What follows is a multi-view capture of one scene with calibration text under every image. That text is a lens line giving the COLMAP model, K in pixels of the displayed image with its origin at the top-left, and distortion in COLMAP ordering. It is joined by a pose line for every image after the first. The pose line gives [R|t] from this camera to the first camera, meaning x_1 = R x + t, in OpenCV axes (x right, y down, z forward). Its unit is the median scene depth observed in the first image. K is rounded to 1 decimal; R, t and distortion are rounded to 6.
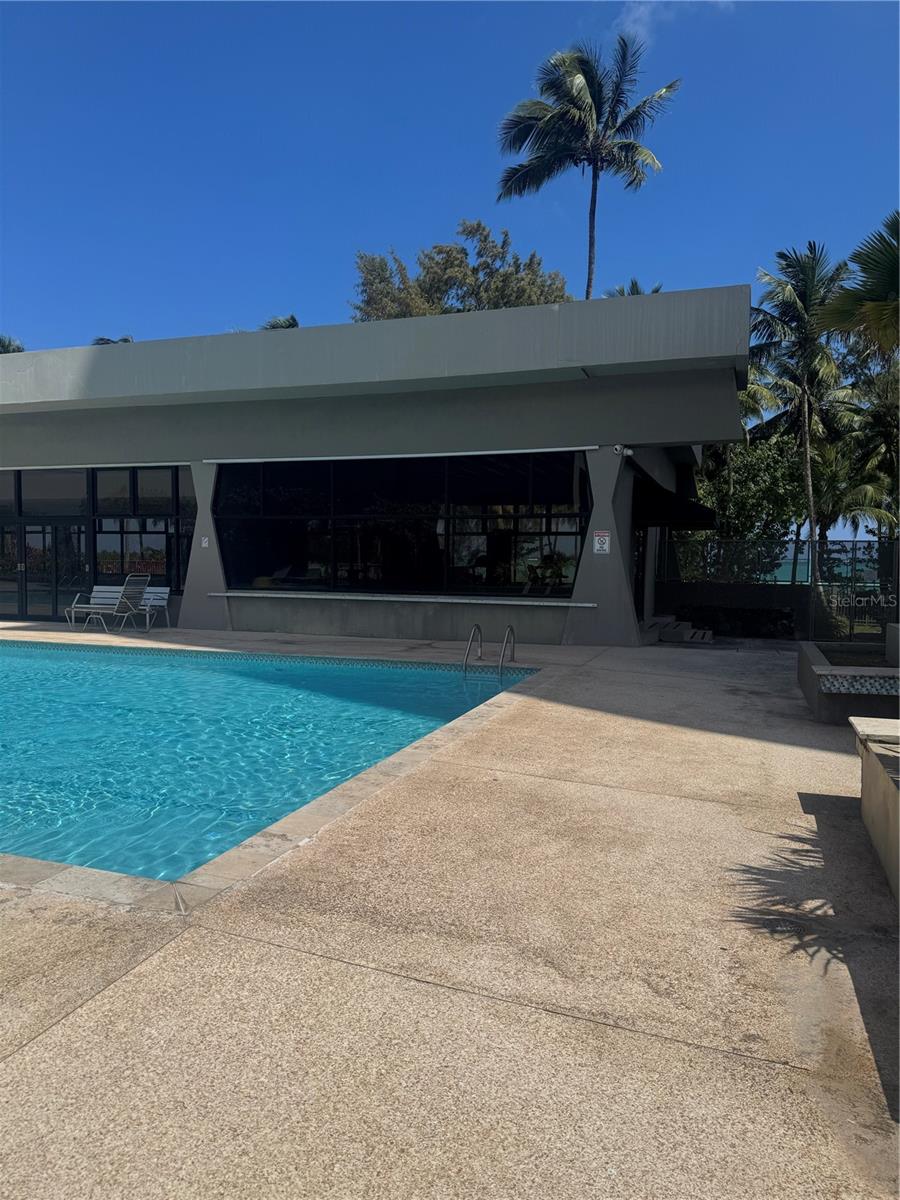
lens RADIAL K [[826.9, 0, 450.0], [0, 826.9, 600.0], [0, 0, 1]] dist [0.141296, -0.251732]
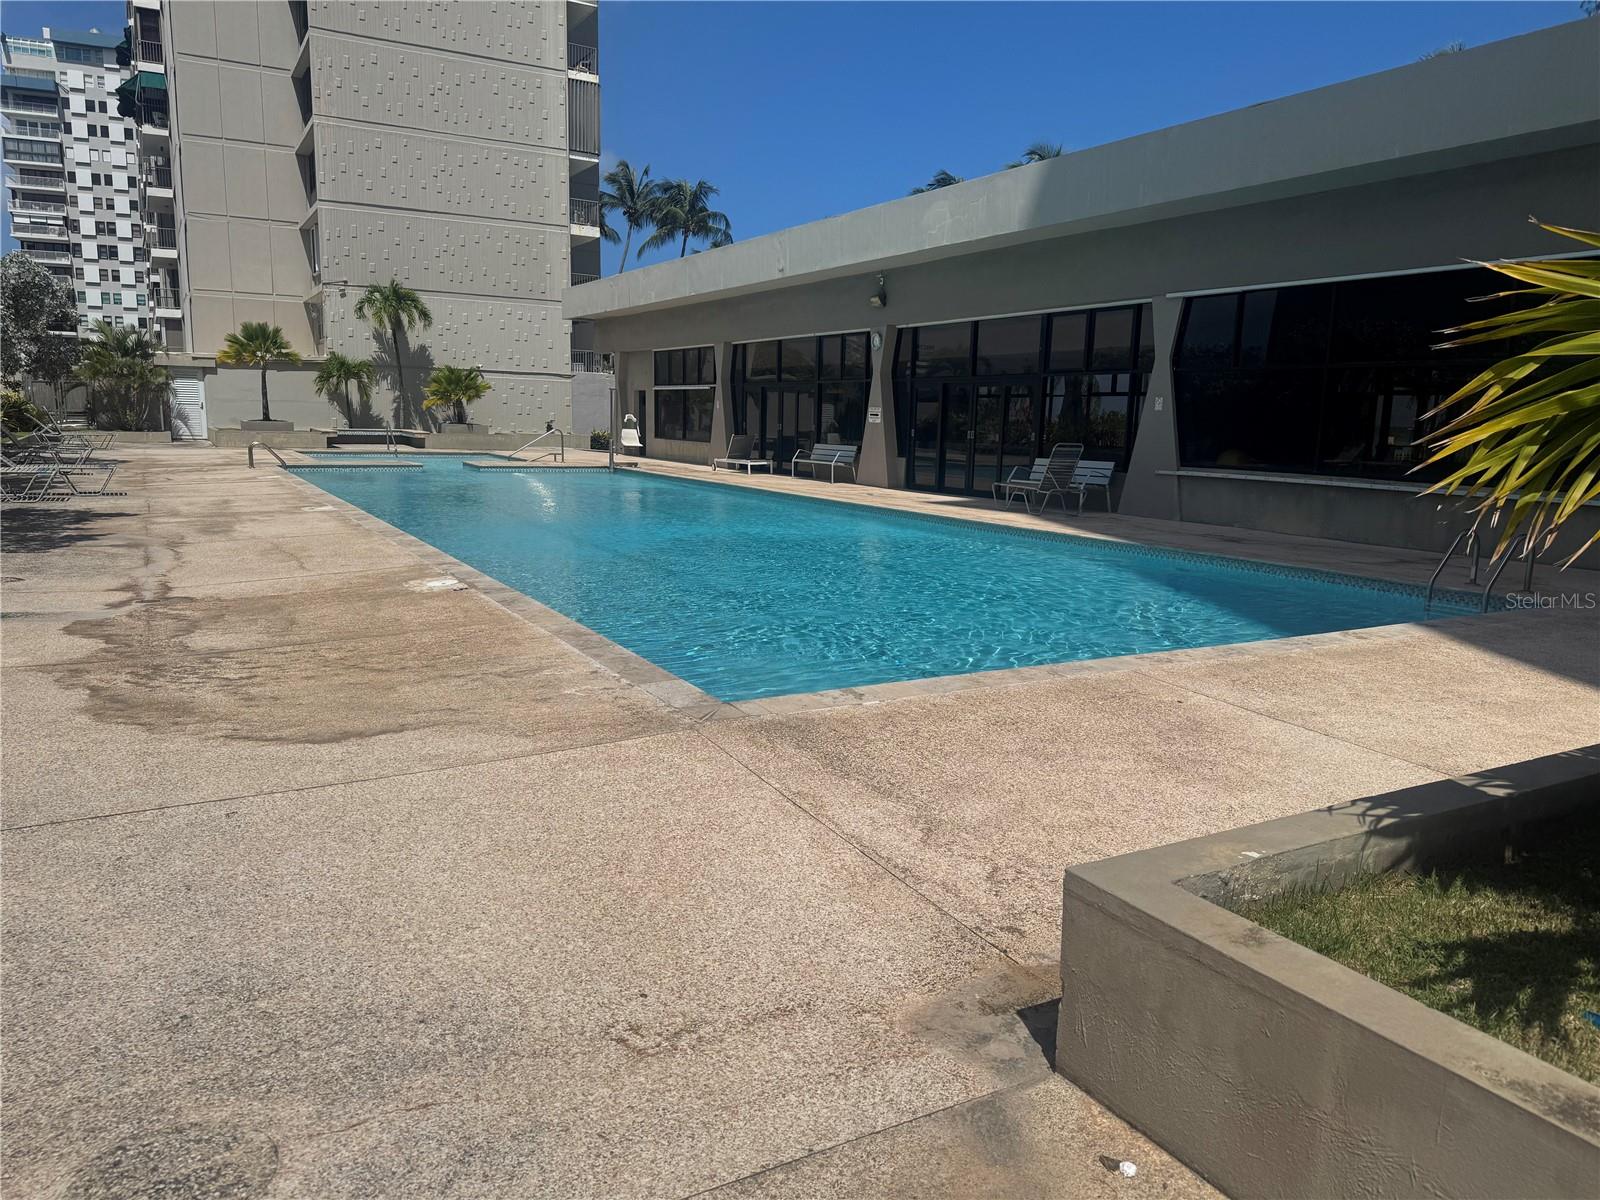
lens RADIAL K [[1102.5, 0, 800.0], [0, 1102.5, 600.0], [0, 0, 1]] dist [0.141296, -0.251732]
pose [[0.761982, 0.115121, -0.637283, 0.150836], [-0.050443, 0.991634, 0.118819, 0.004738], [0.645630, -0.058391, 0.761414, -0.009860]]
